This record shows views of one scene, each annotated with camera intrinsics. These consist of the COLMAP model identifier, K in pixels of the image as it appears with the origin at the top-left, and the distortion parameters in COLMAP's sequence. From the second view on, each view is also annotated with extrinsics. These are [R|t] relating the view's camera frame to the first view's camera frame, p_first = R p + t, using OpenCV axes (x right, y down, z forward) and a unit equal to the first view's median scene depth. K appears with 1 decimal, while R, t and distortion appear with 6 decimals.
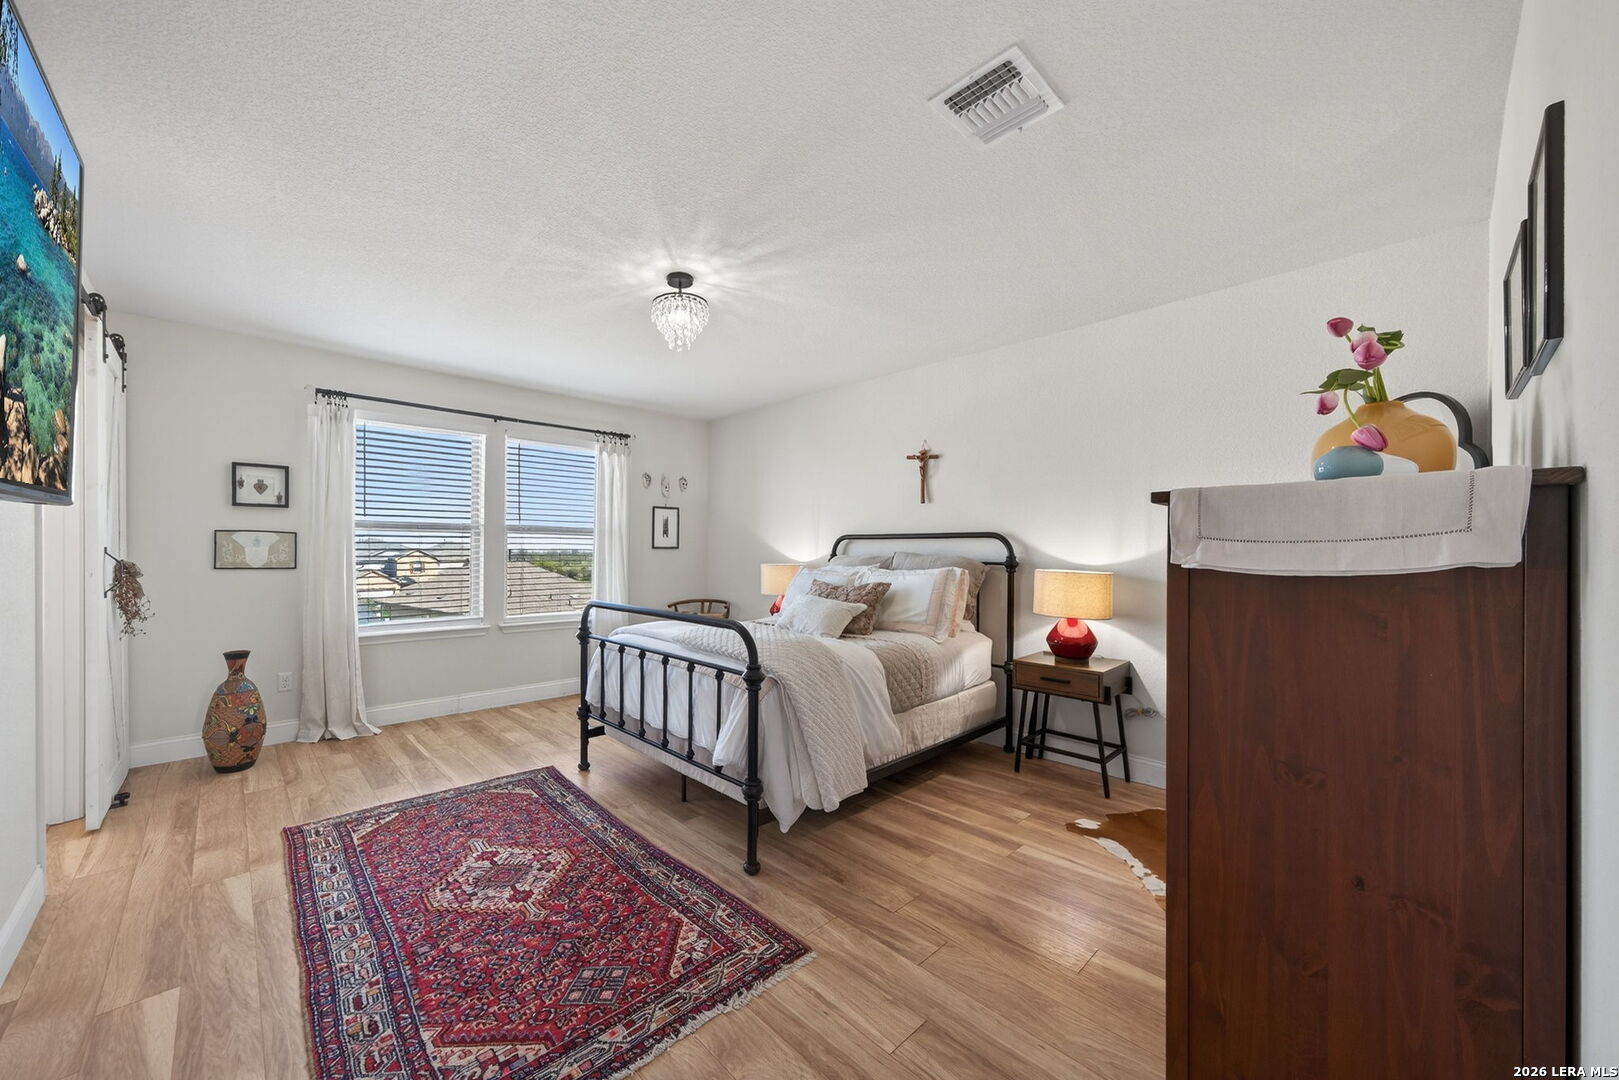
lens RADIAL K [[607.9, 0, 804.9], [0, 607.9, 547.4], [0, 0, 1]] dist [0.001233, 0.000255]
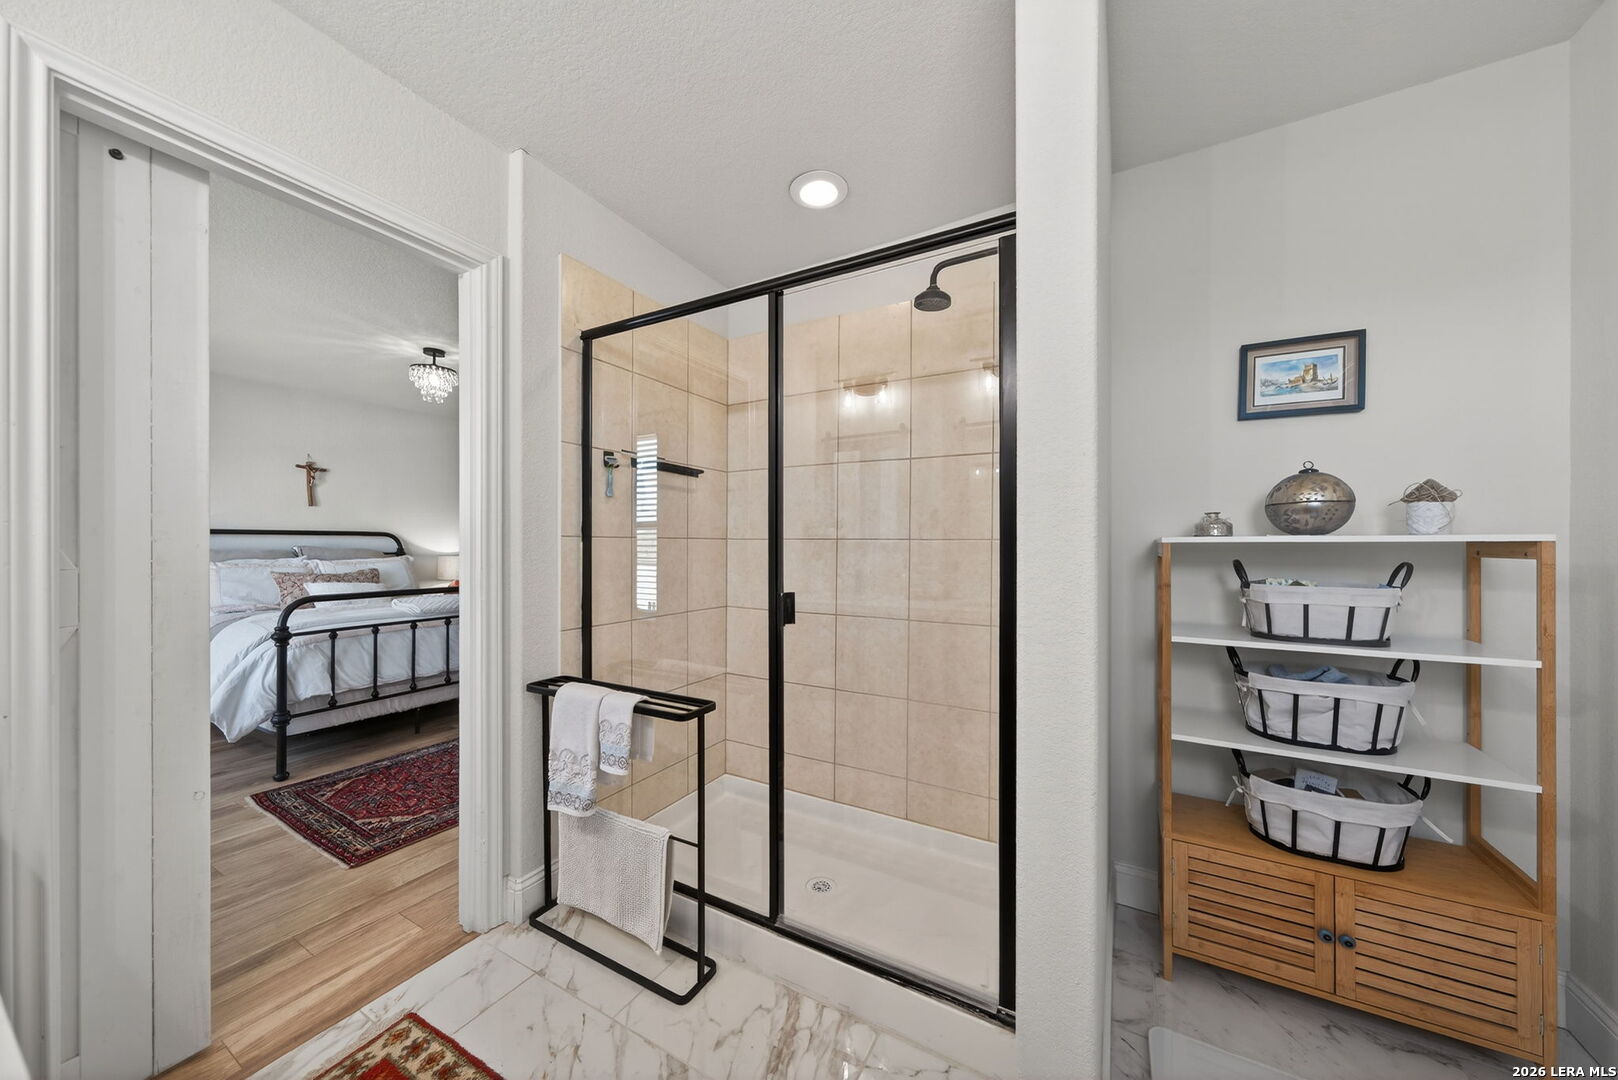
lens RADIAL K [[559.3, 0, 803.3], [0, 559.3, 542.1], [0, 0, 1]] dist [0.000321, 0.000001]
pose [[-0.295680, 0.000019, 0.955287, -1.438578], [-0.001564, 0.999999, -0.000504, -0.003798], [-0.955286, -0.001643, -0.295679, 0.490983]]
